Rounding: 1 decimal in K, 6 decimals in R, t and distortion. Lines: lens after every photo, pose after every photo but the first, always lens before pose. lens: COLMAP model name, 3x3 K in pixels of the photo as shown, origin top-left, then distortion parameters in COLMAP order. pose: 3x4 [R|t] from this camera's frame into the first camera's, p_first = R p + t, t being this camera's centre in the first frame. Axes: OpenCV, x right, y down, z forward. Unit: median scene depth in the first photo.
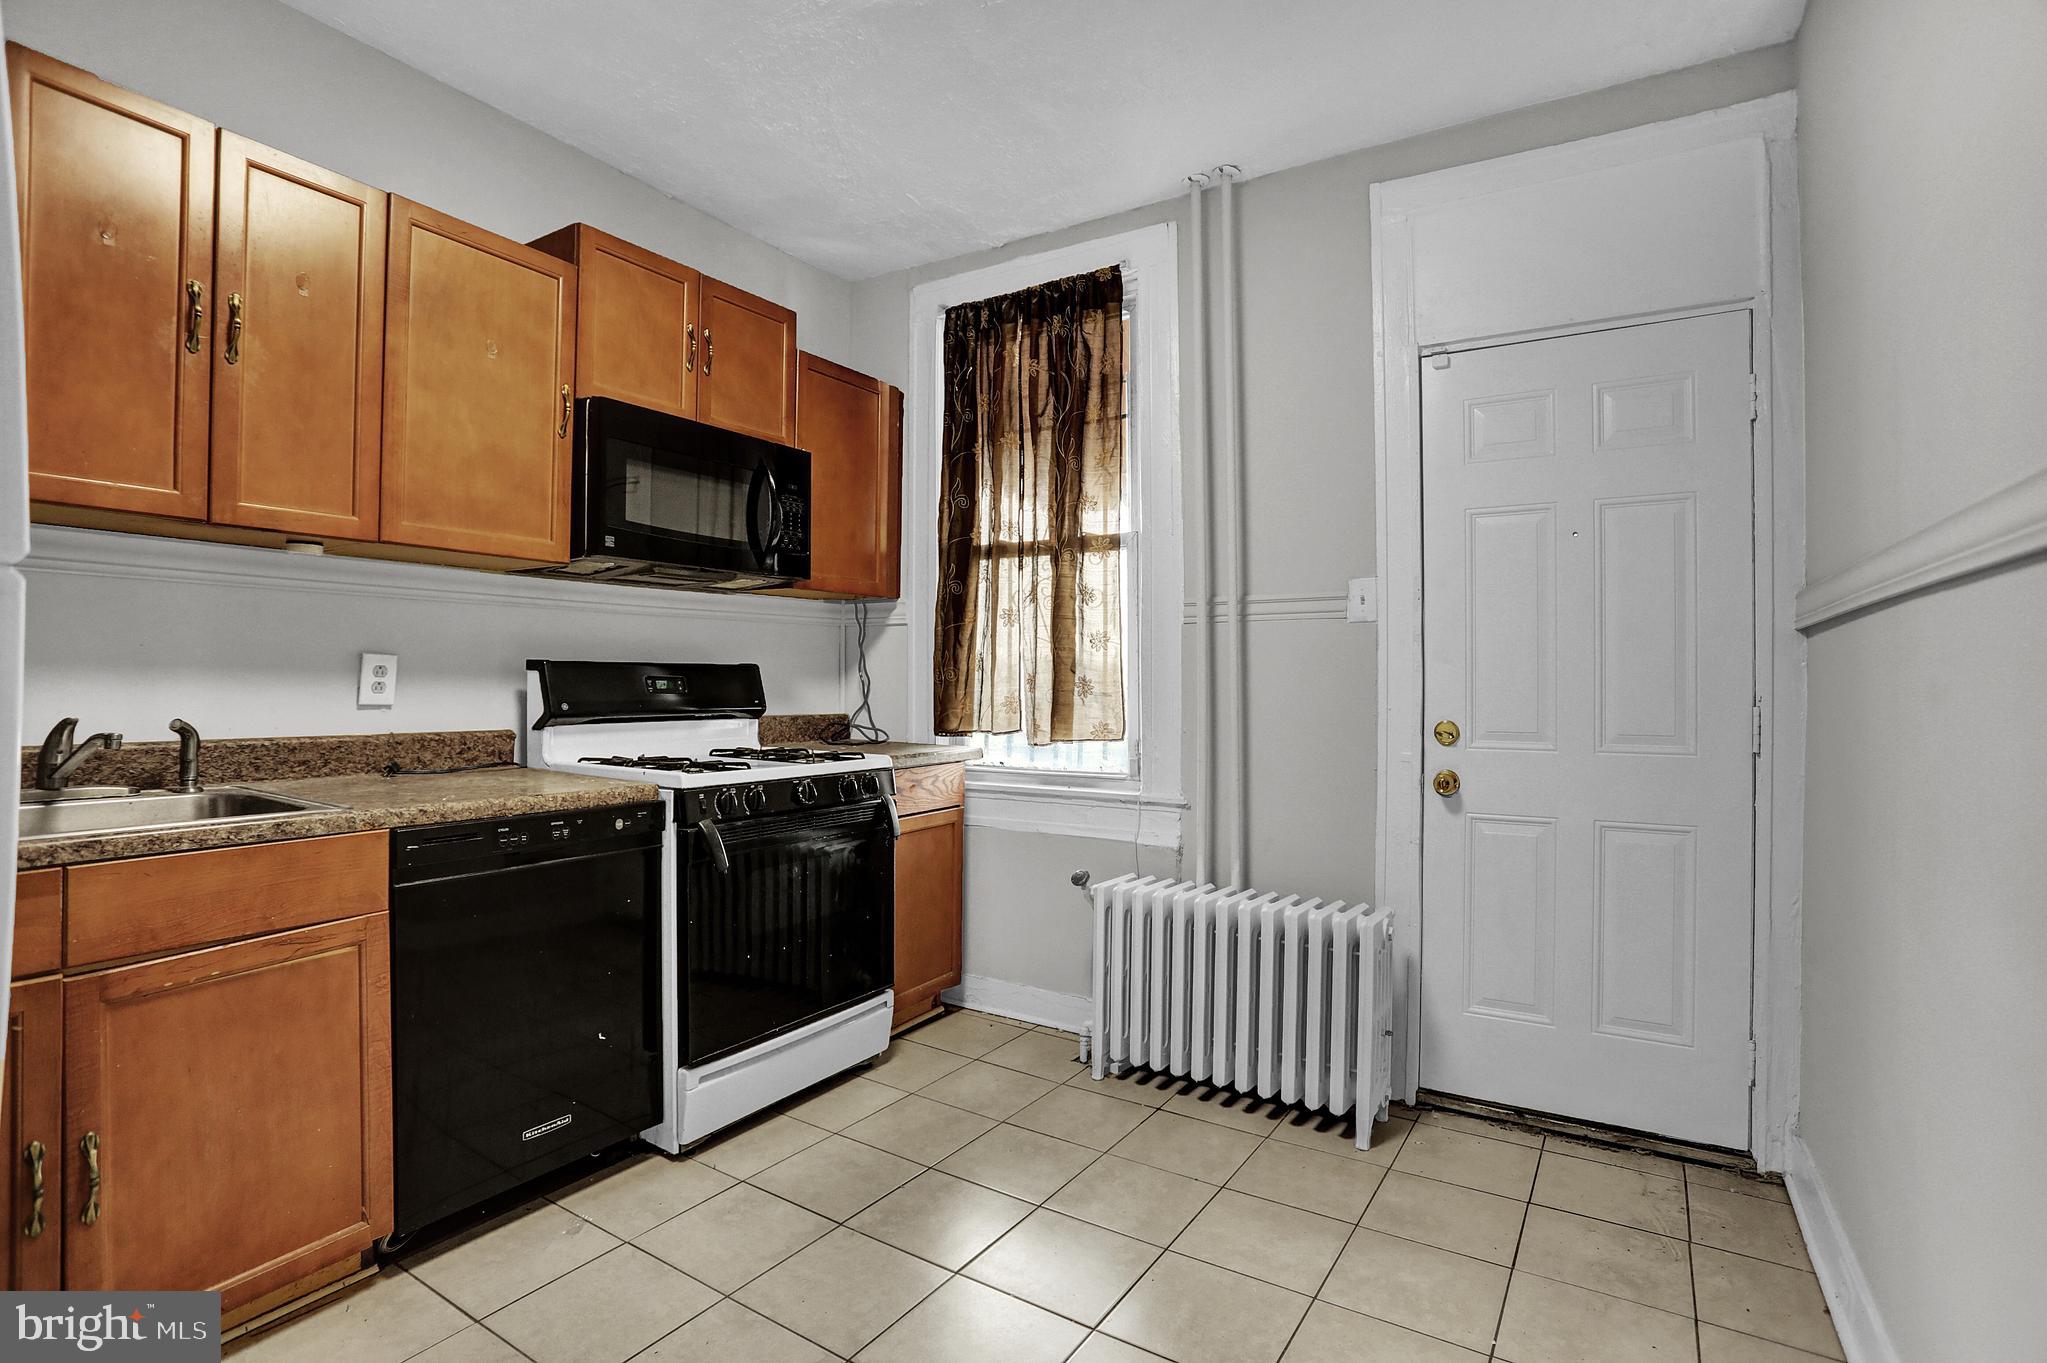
lens RADIAL K [[985.0, 0, 1026.6], [0, 985.0, 674.4], [0, 0, 1]] dist [-0.066376, 0.027773]
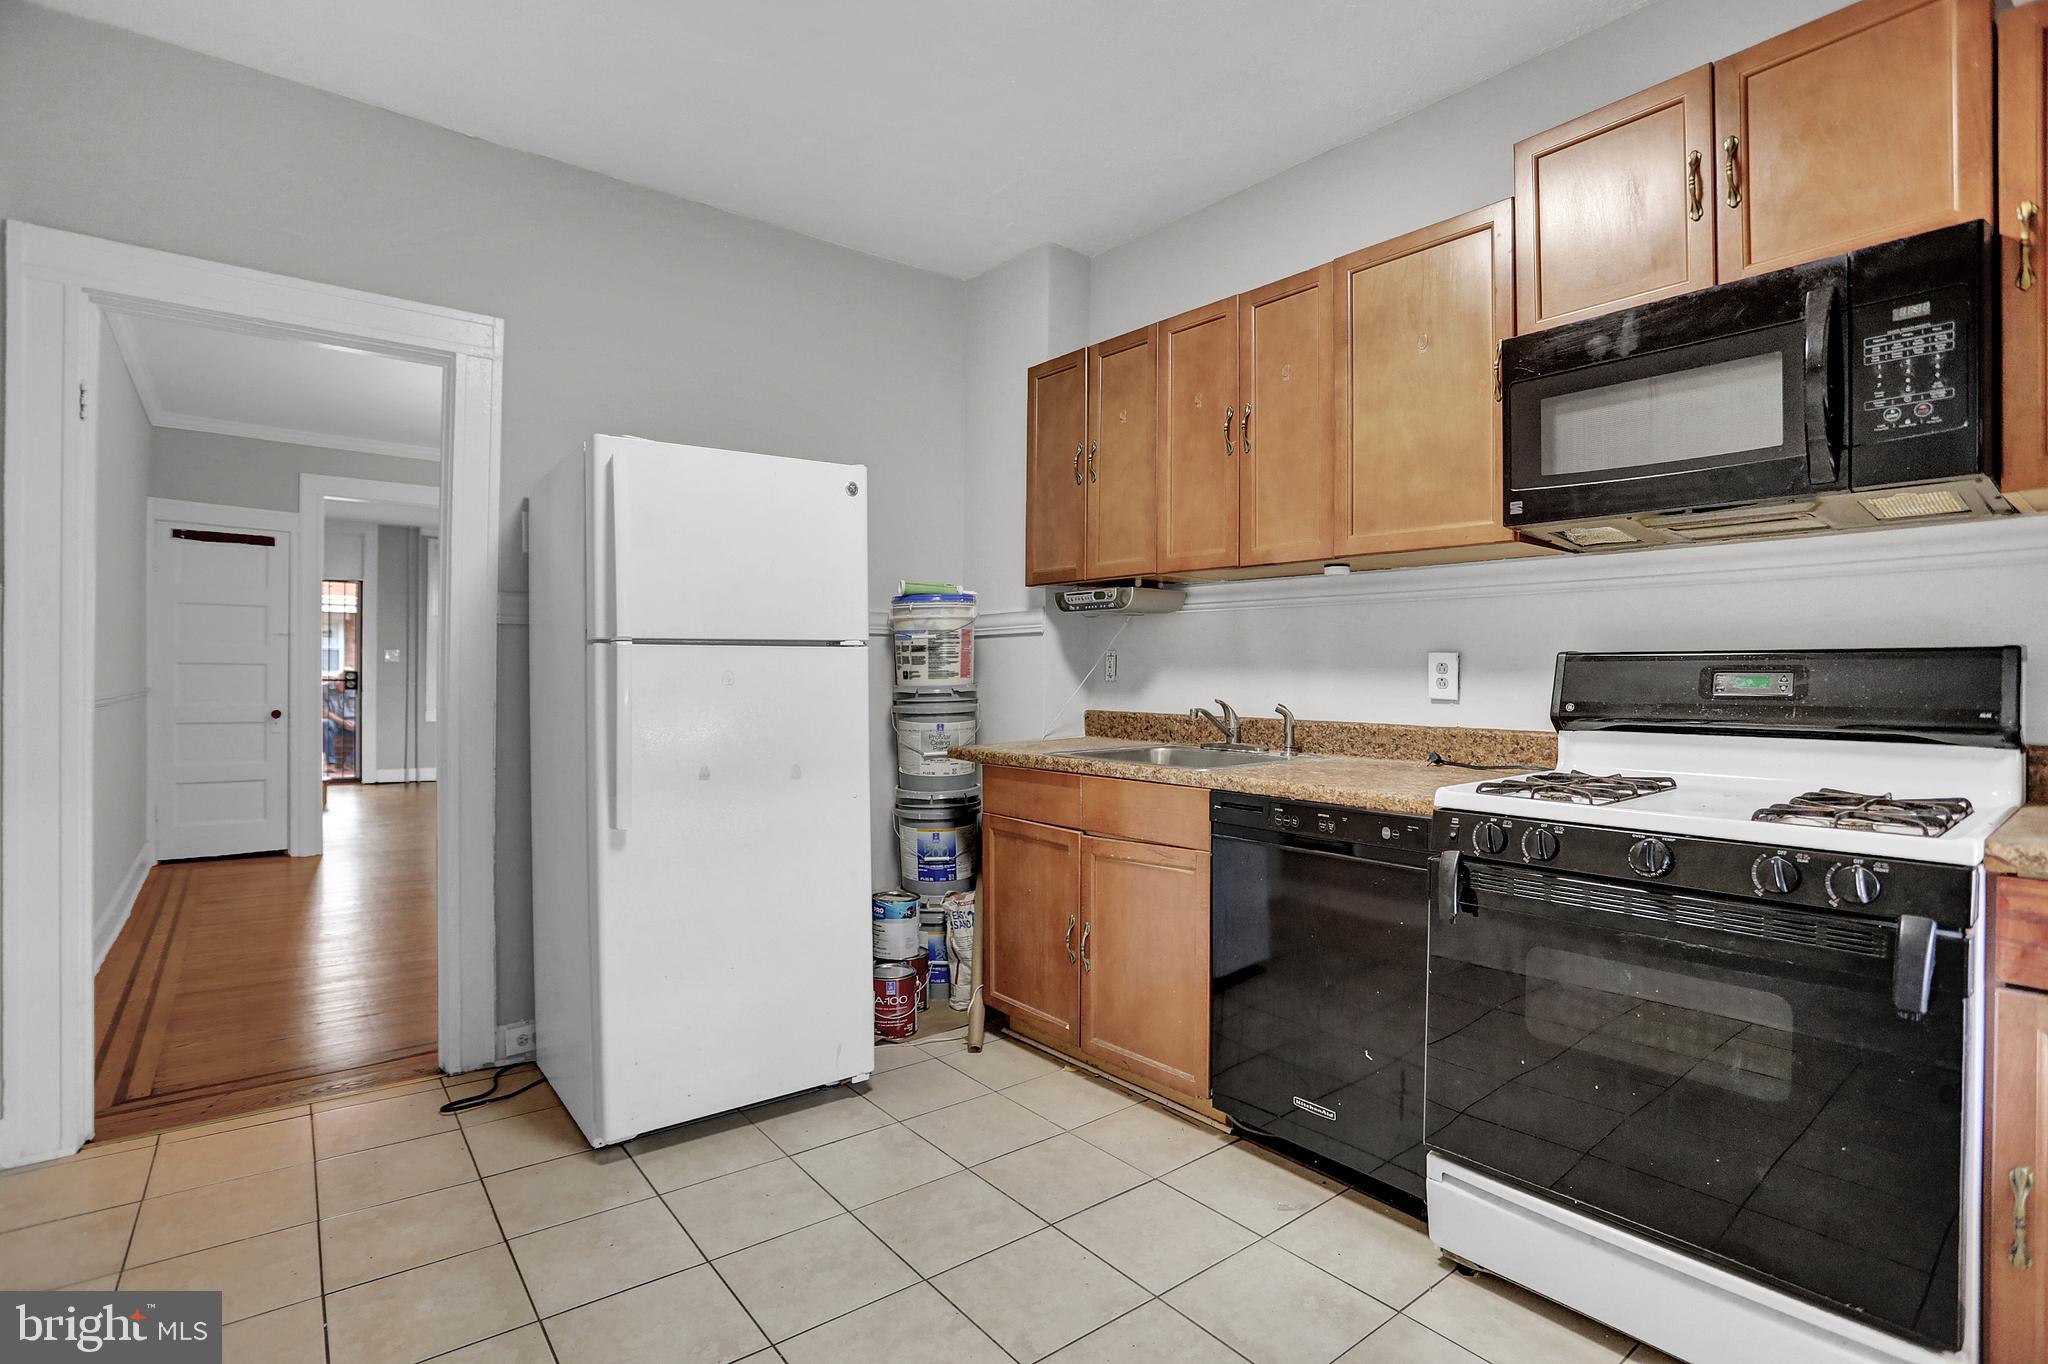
lens RADIAL K [[985.5, 0, 1027.2], [0, 985.5, 674.9], [0, 0, 1]] dist [-0.066376, 0.027773]
pose [[-0.324910, -0.007735, -0.945713, 0.546578], [-0.000459, 0.999968, -0.008021, 0.014131], [0.945745, -0.002172, -0.324903, 0.974383]]
